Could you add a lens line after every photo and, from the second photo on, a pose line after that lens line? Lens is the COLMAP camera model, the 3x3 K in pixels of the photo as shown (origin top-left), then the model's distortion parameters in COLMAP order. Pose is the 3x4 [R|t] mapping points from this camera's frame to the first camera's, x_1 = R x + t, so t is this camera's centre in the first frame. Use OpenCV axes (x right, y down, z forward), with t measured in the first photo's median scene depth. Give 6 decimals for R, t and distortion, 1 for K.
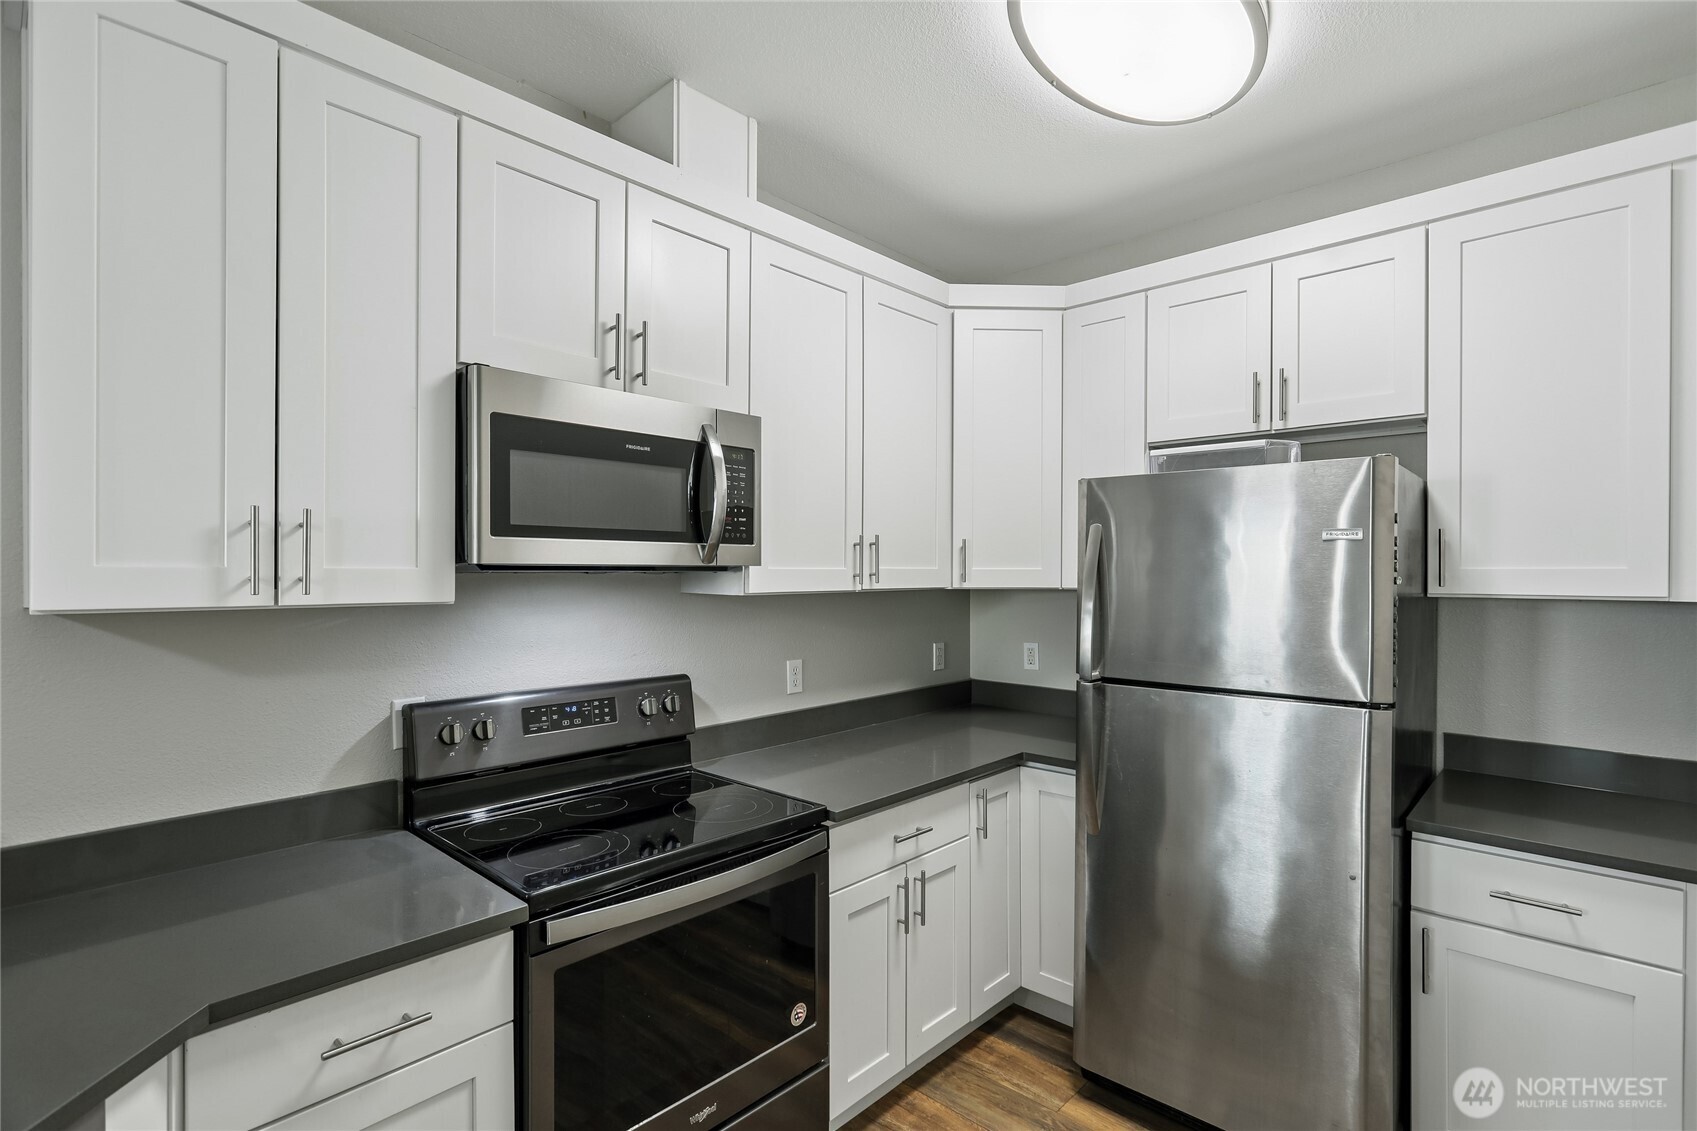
lens RADIAL K [[805.6, 0, 836.1], [0, 805.6, 580.9], [0, 0, 1]] dist [-0.007800, 0.003362]
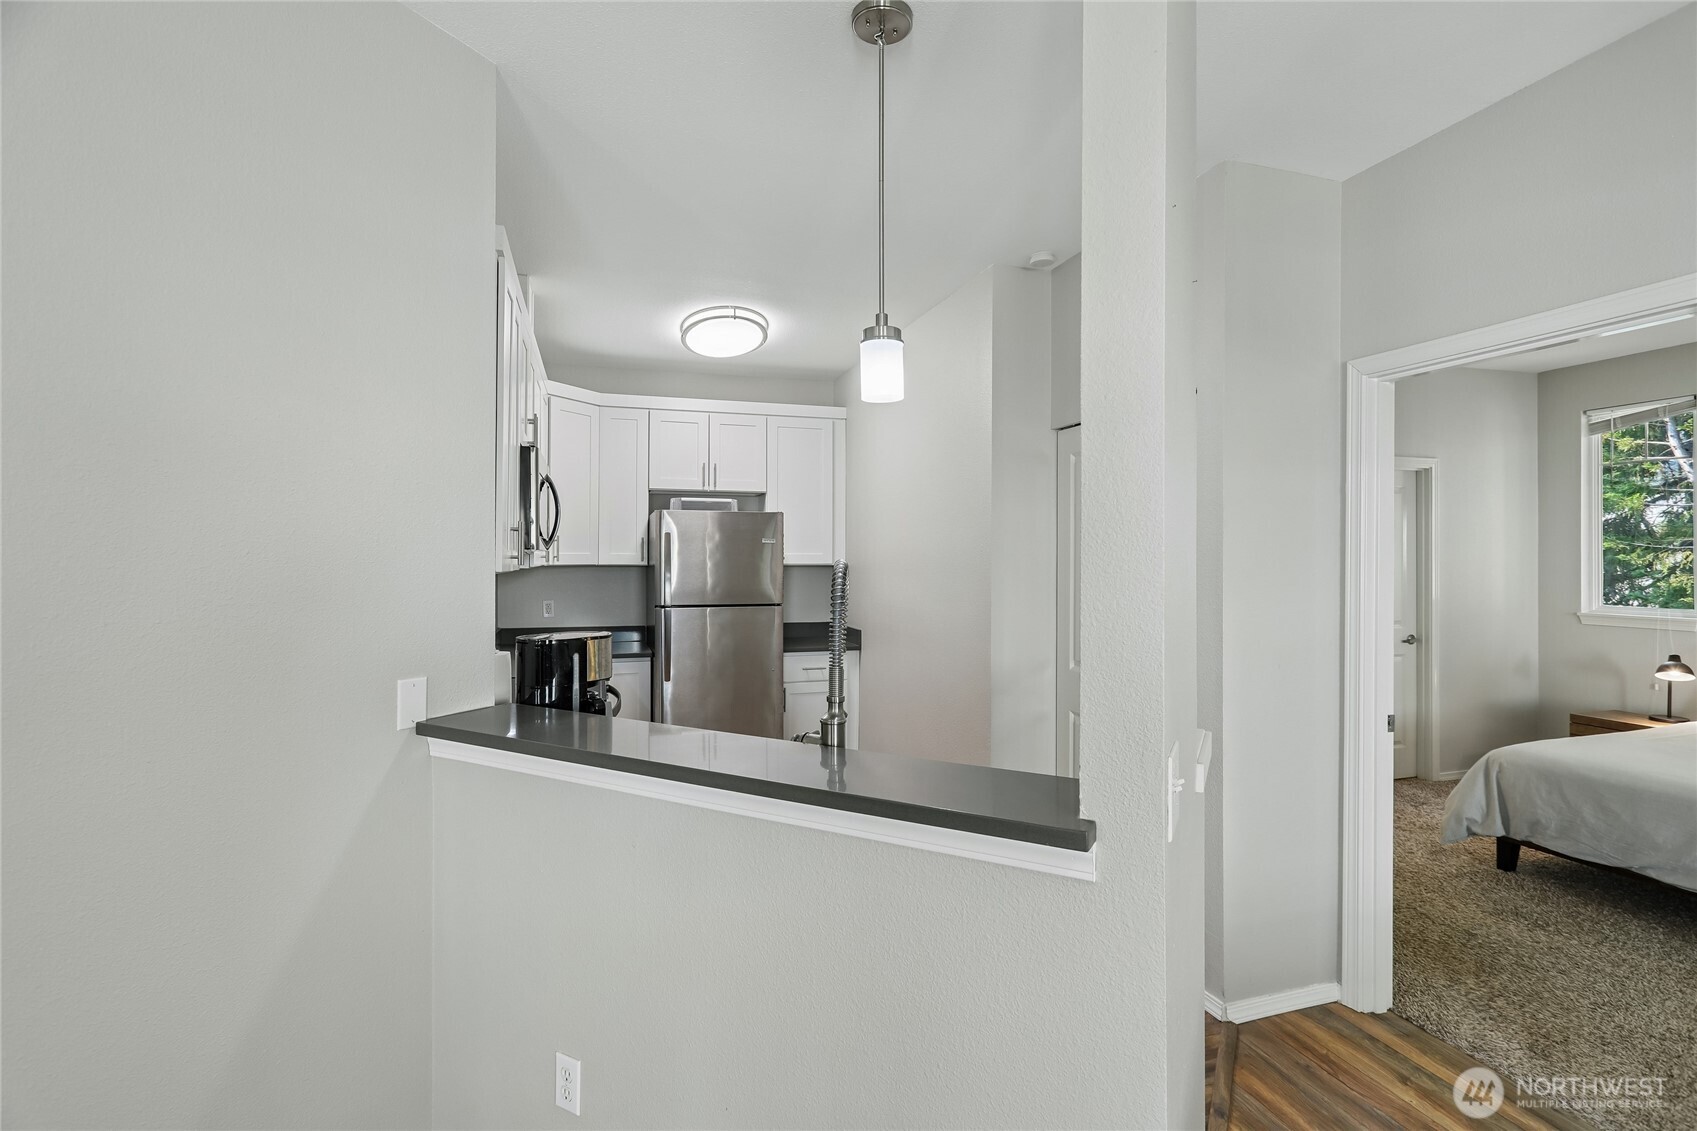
lens RADIAL K [[805.6, 0, 842.3], [0, 805.6, 554.0], [0, 0, 1]] dist [-0.007800, 0.003362]
pose [[0.484120, 0.001067, 0.875001, -1.199146], [0.013500, 0.999871, -0.008688, 0.009767], [-0.874898, 0.016019, 0.484043, -0.375220]]
